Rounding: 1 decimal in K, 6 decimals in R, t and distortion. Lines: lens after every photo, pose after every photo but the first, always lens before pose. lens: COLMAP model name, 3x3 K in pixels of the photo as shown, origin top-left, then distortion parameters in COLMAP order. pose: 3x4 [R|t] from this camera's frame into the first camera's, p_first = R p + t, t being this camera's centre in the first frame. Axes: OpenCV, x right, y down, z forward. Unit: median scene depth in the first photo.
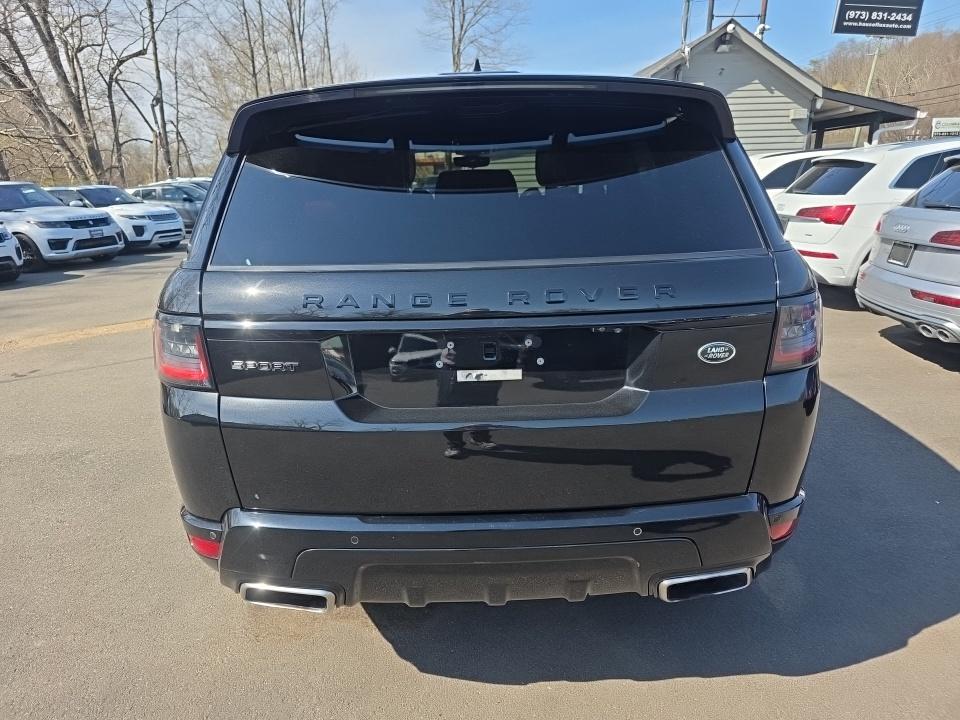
lens RADIAL K [[656.1, 0, 484.0], [0, 656.1, 360.5], [0, 0, 1]] dist [0.016712, -0.030181]
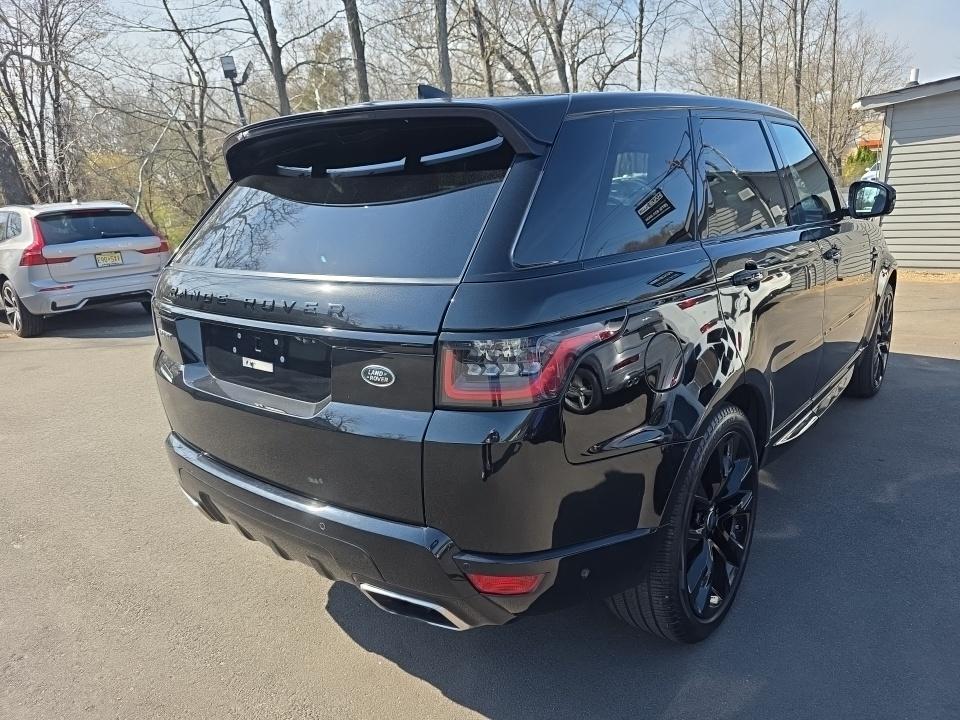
lens RADIAL K [[656.1, 0, 476.6], [0, 656.1, 361.5], [0, 0, 1]] dist [0.016712, -0.030181]
pose [[0.764576, 0.146484, -0.627667, 0.112705], [-0.136105, 0.988565, 0.064918, -0.012254], [0.629999, 0.035794, 0.775771, 0.031421]]
